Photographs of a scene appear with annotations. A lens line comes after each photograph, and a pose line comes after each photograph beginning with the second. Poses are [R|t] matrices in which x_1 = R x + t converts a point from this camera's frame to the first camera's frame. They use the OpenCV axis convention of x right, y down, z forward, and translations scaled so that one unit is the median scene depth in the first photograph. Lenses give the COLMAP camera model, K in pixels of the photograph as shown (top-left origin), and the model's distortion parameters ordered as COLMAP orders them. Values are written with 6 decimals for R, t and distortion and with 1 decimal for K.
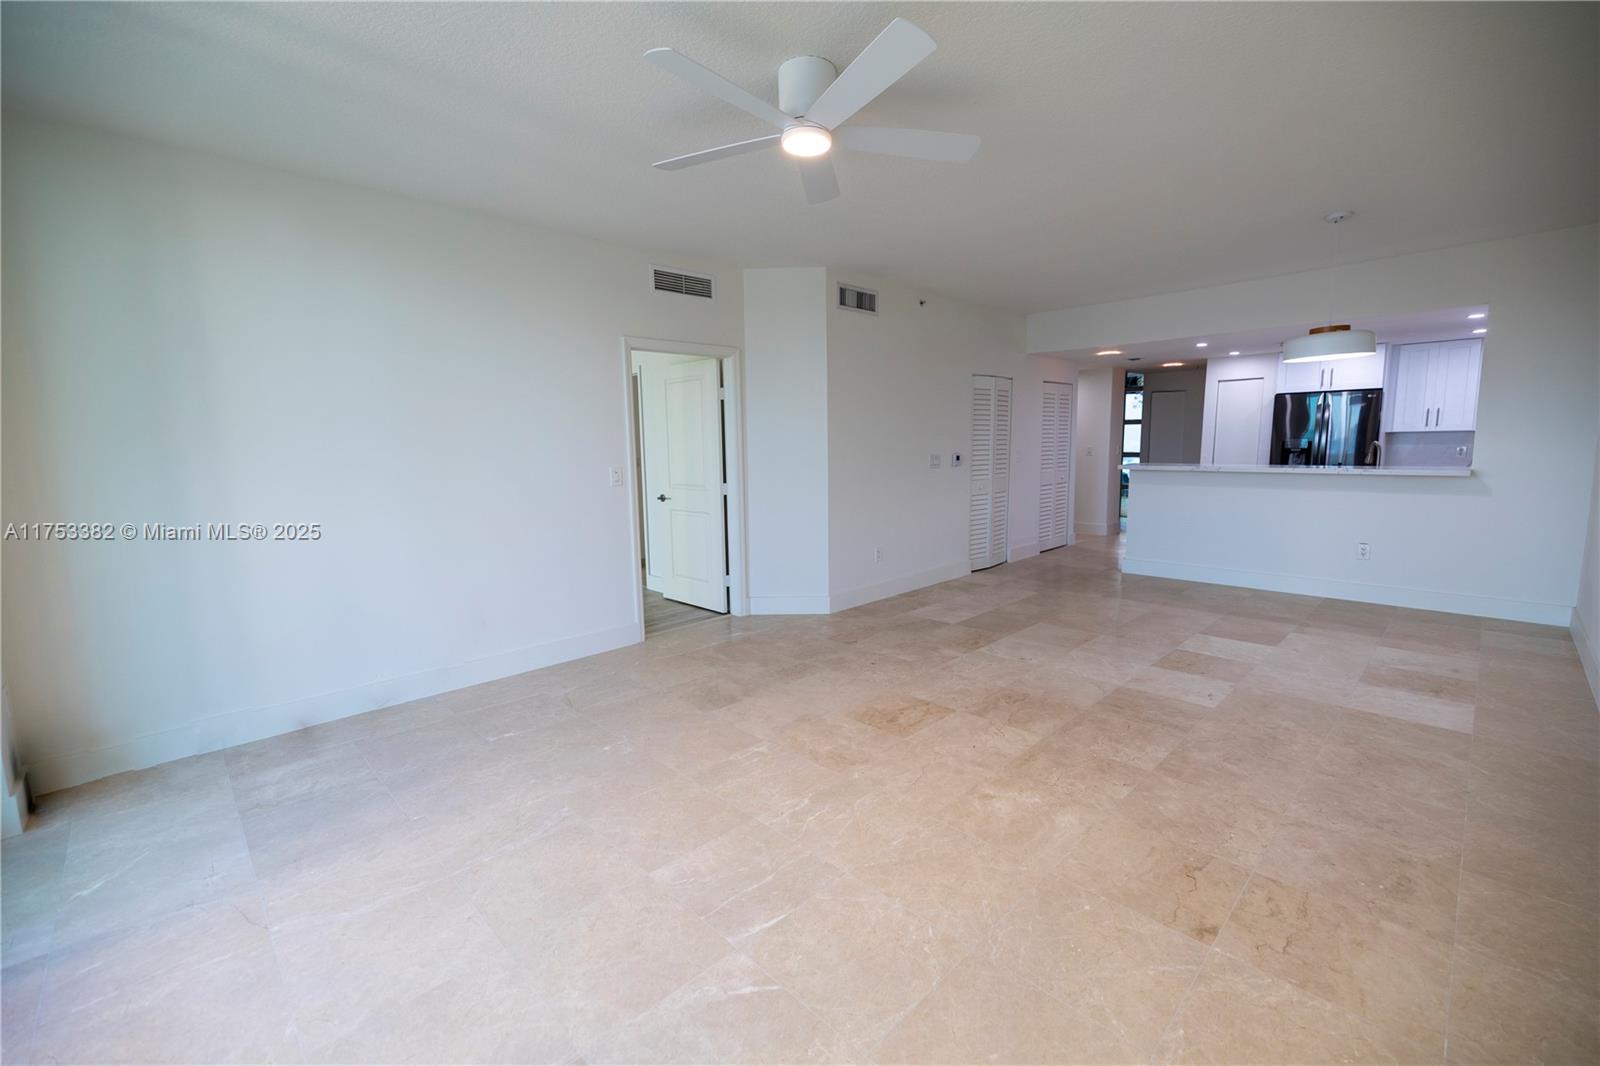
lens RADIAL K [[676.9, 0, 793.8], [0, 676.9, 530.3], [0, 0, 1]] dist [0.002857, 0.000521]
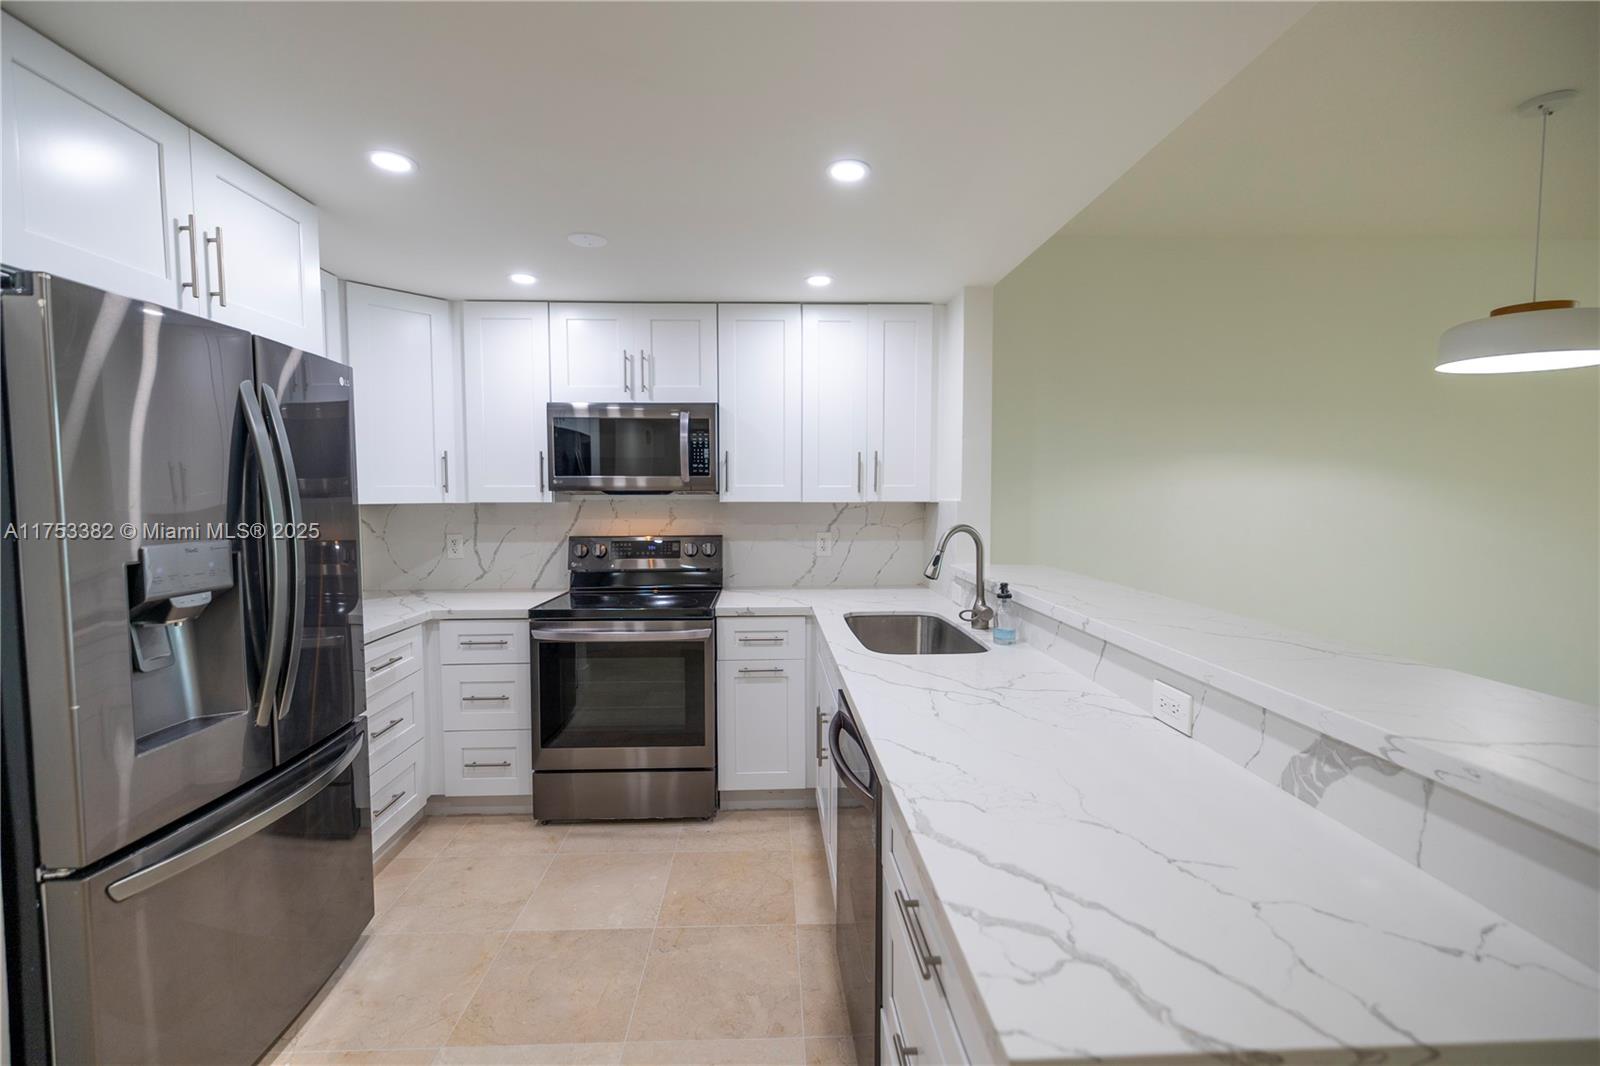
lens RADIAL K [[676.9, 0, 789.3], [0, 676.9, 528.6], [0, 0, 1]] dist [0.002857, 0.000521]
pose [[-0.740687, -0.016396, 0.671651, 0.901974], [0.106603, 0.984169, 0.141586, -0.275781], [-0.663339, 0.176470, -0.727213, 1.906408]]
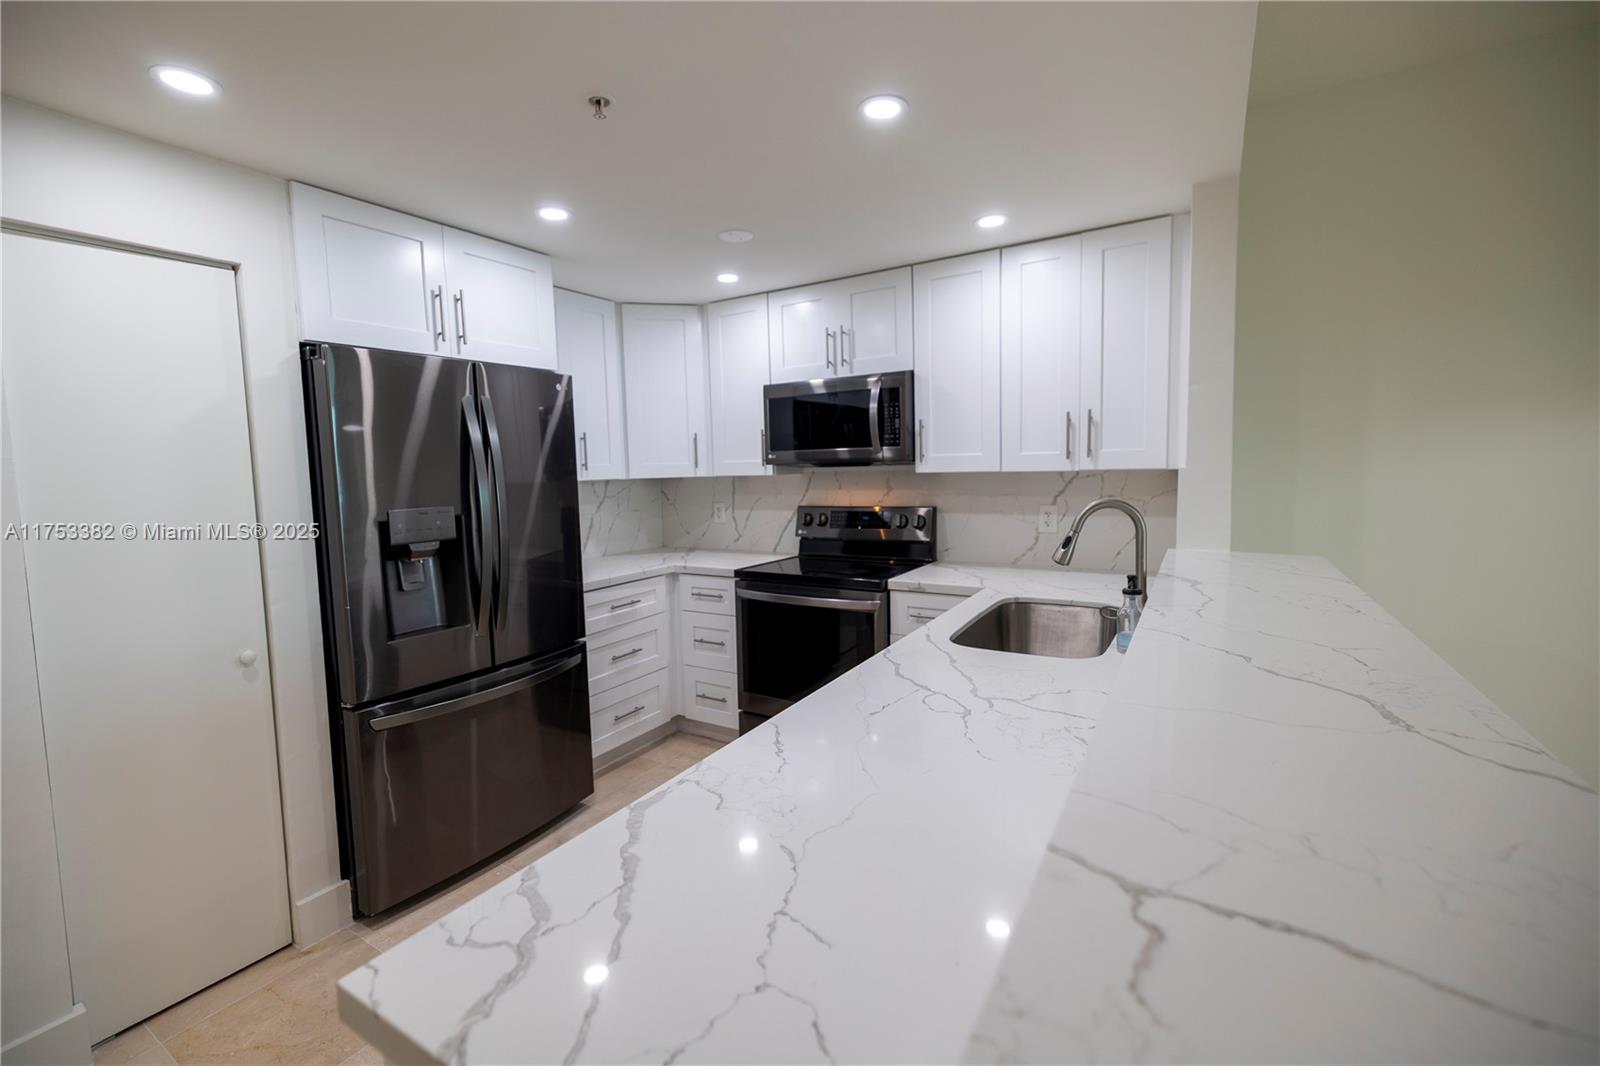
lens RADIAL K [[676.9, 0, 786.6], [0, 676.9, 520.8], [0, 0, 1]] dist [0.002857, 0.000521]
pose [[-0.238193, -0.054846, 0.969668, 0.785431], [0.161205, 0.982322, 0.095161, -0.246482], [-0.957746, 0.178982, -0.225141, 1.705316]]
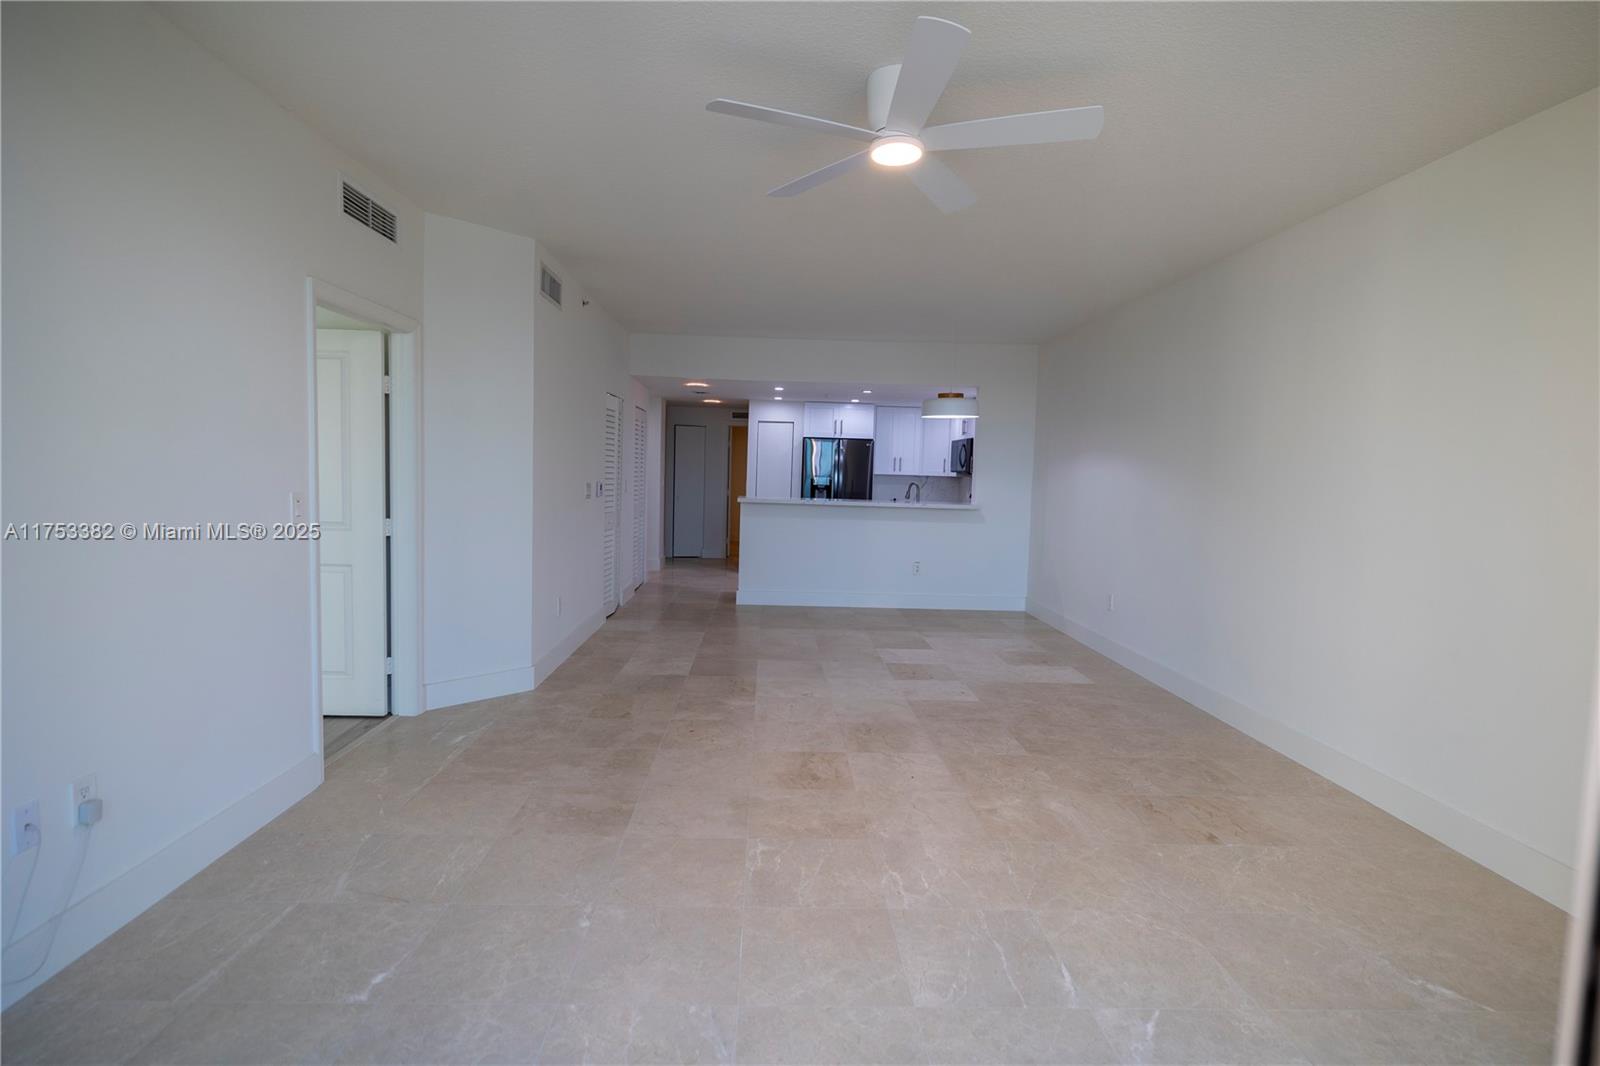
lens RADIAL K [[786.3, 0, 798.1], [0, 786.3, 530.7], [0, 0, 1]] dist [-0.001121, 0.000173]
pose [[0.667577, -0.019223, 0.744293, -0.545474], [0.057145, 0.998041, -0.025478, -0.019920], [-0.742345, 0.059541, 0.667368, 0.250210]]
